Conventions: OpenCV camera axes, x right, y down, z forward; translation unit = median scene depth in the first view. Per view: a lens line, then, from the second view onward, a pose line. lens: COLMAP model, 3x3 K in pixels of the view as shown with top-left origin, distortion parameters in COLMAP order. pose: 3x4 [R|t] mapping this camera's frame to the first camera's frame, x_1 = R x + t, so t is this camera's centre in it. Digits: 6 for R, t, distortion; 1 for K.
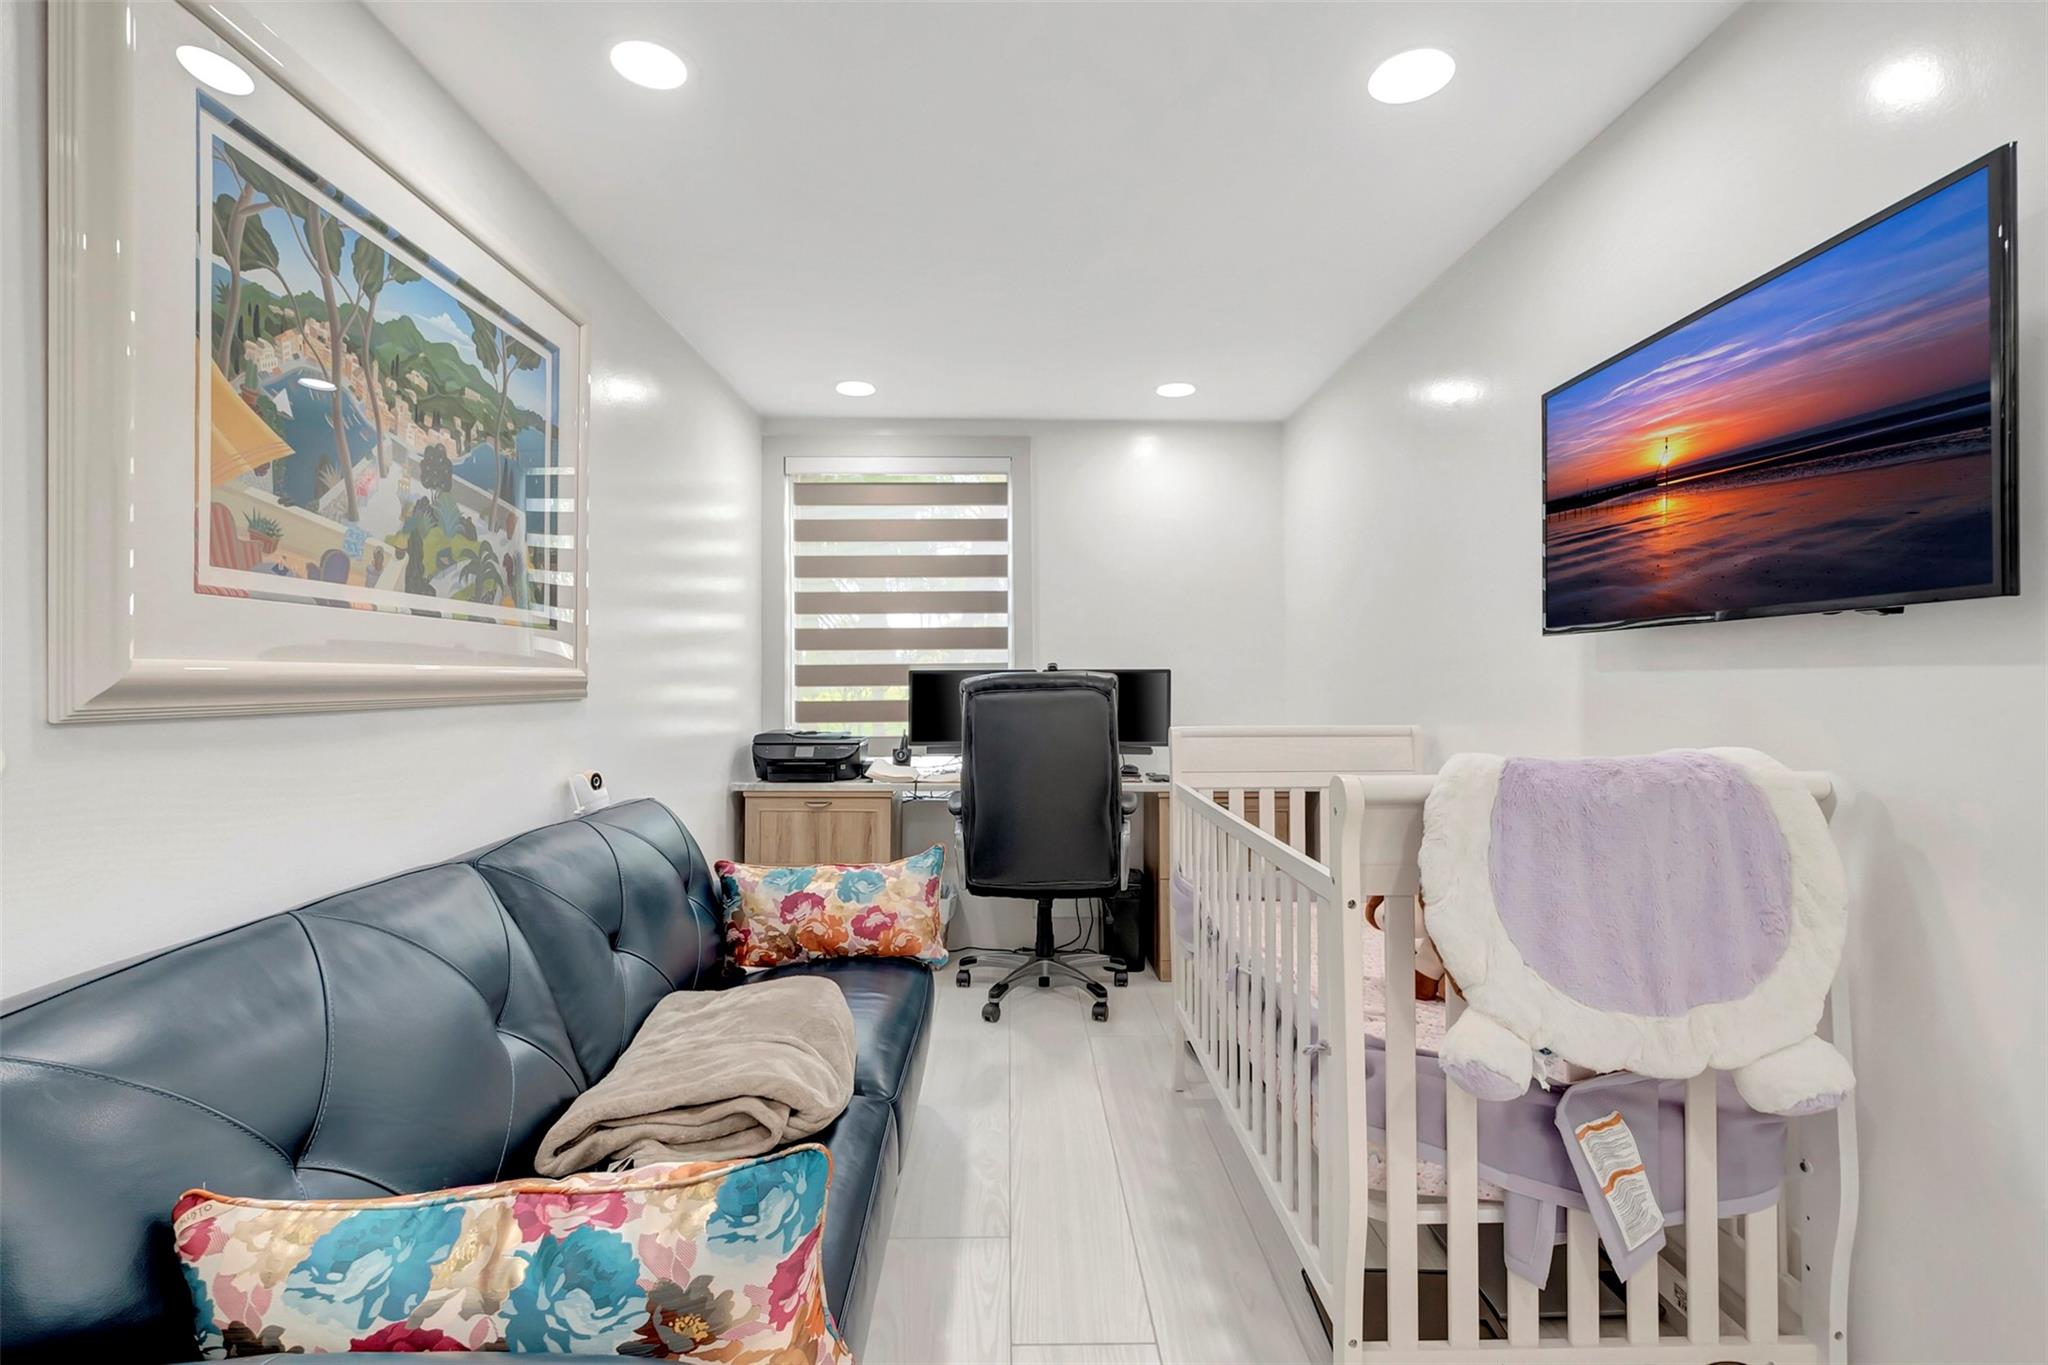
lens RADIAL K [[903.1, 0, 1015.3], [0, 903.1, 677.5], [0, 0, 1]] dist [0.002786, -0.003218]
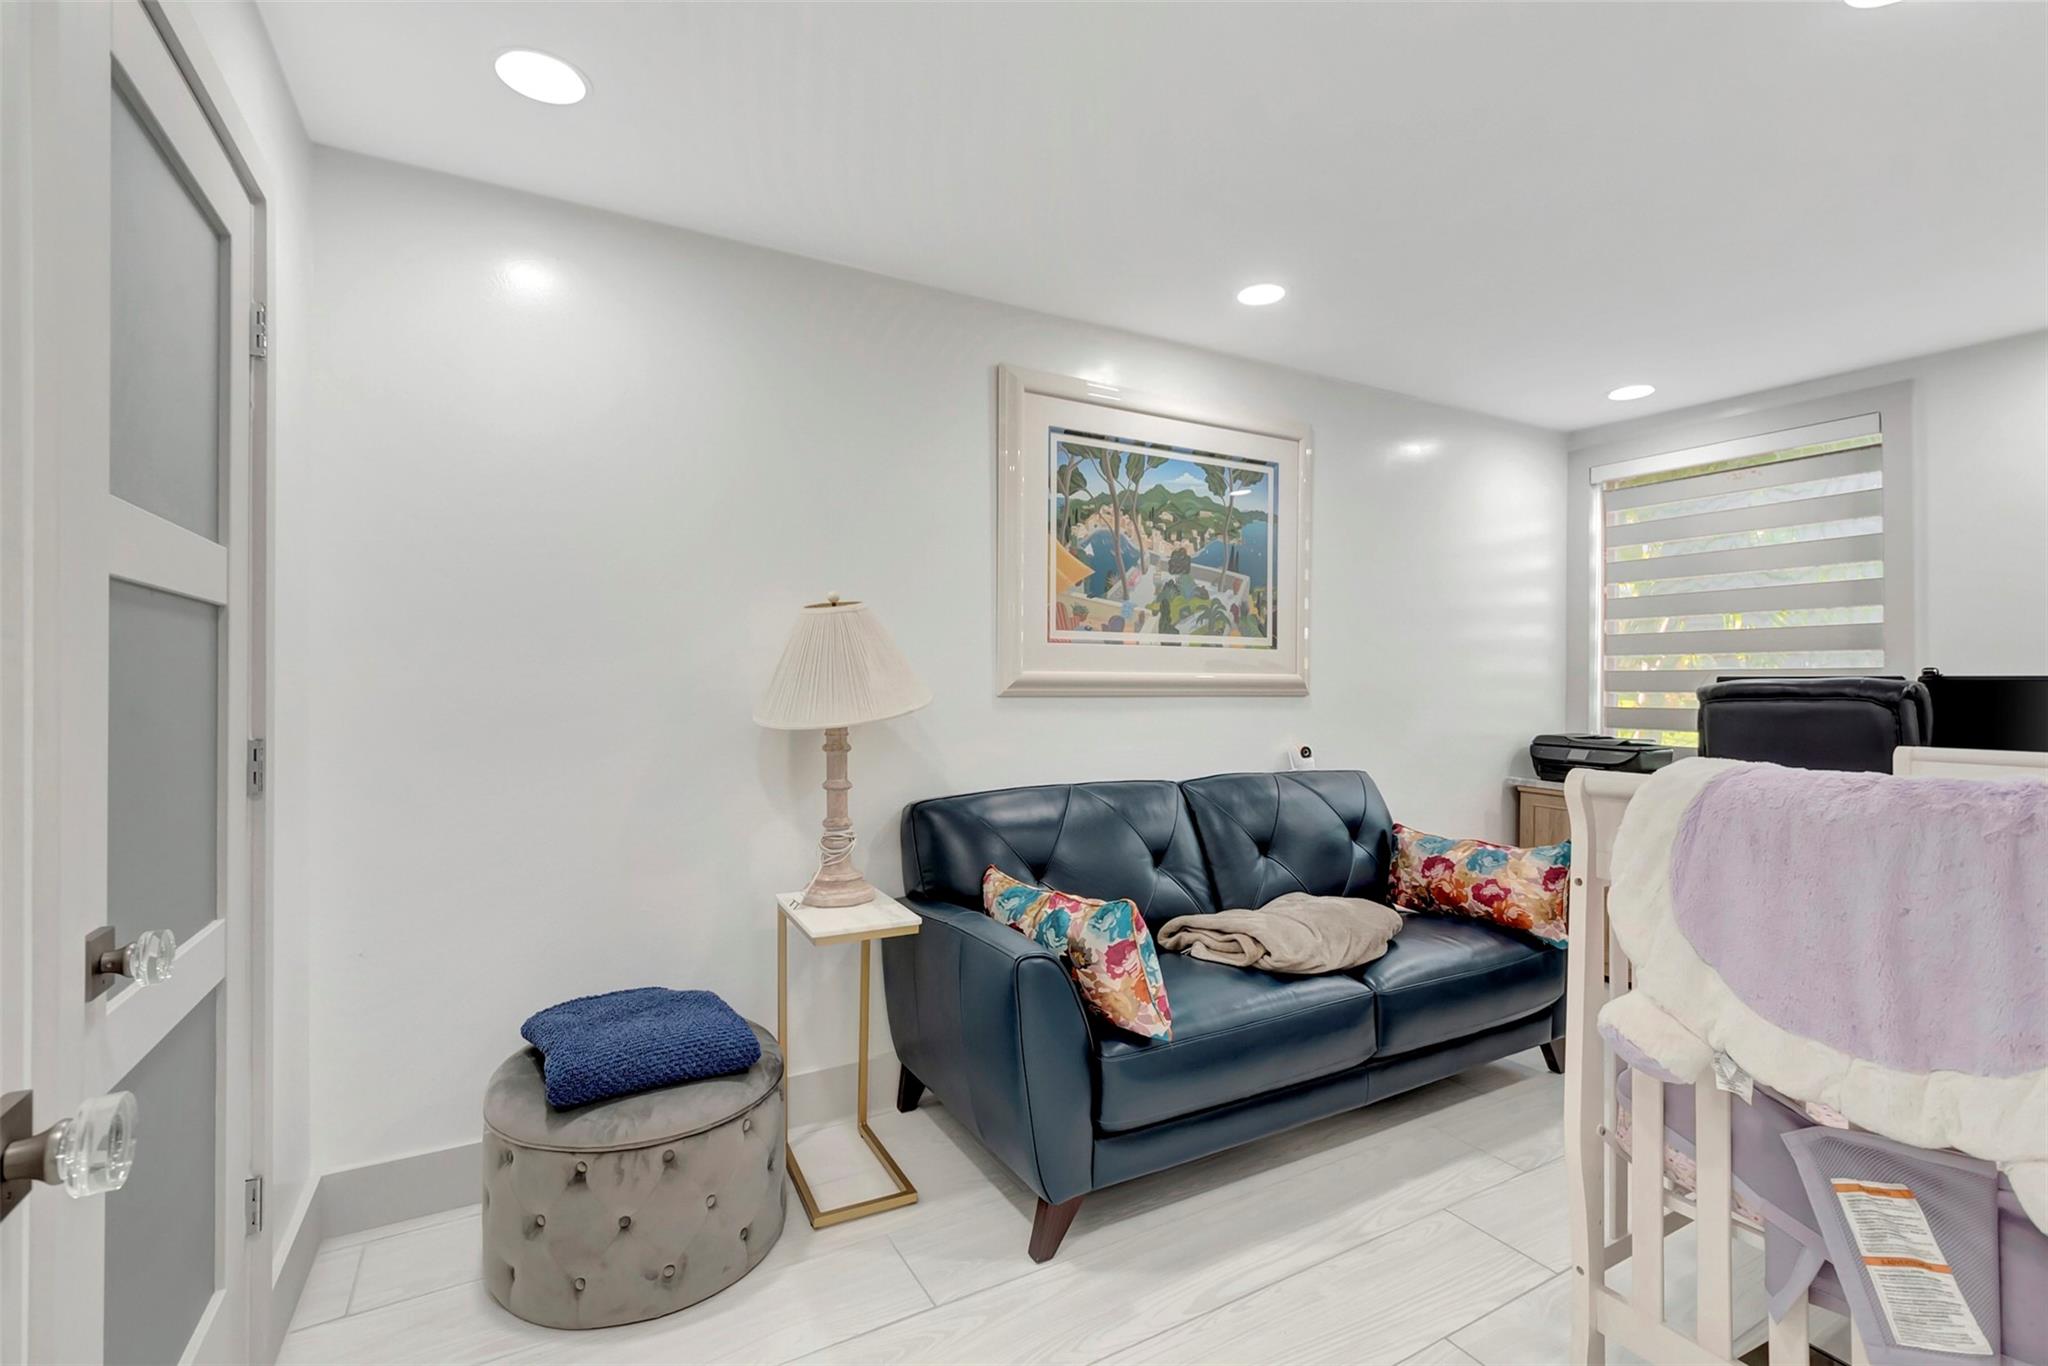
lens RADIAL K [[903.1, 0, 1034.2], [0, 903.1, 678.7], [0, 0, 1]] dist [0.002786, -0.003218]
pose [[0.490323, 0.003979, -0.871532, 0.781153], [-0.007737, 0.999970, 0.000212, -0.000501], [0.871507, 0.006639, 0.490339, -0.120900]]
